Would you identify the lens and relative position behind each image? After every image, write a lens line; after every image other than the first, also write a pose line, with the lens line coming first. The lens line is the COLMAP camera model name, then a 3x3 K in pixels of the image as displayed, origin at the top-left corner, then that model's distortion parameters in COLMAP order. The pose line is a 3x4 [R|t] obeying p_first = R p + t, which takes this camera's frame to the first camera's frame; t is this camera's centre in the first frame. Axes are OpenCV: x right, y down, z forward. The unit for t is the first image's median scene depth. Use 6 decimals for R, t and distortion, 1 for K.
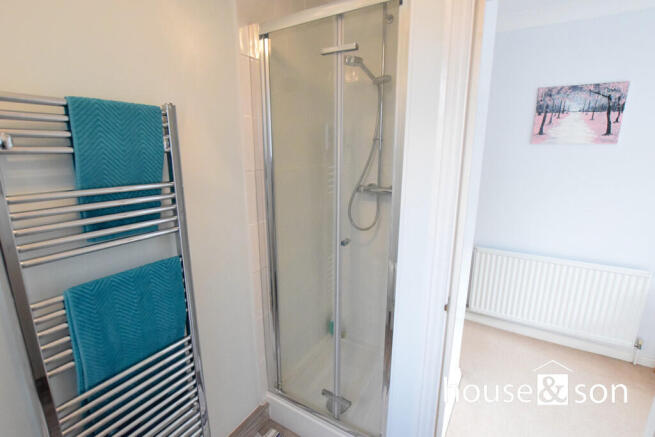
lens RADIAL K [[306.6, 0, 325.6], [0, 306.6, 220.3], [0, 0, 1]] dist [-0.042057, 0.010845]
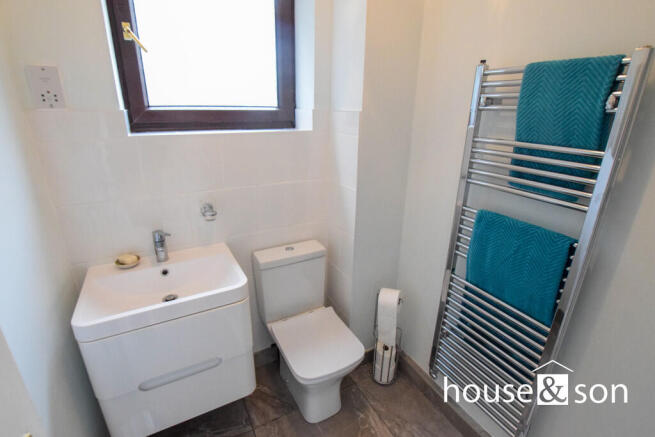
lens RADIAL K [[306.6, 0, 325.6], [0, 306.6, 220.3], [0, 0, 1]] dist [-0.042057, 0.010845]
pose [[-0.496286, 0.291035, -0.817923, 0.653981], [-0.201861, 0.877630, 0.434762, -0.184714], [0.844365, 0.380873, -0.376807, 0.861030]]
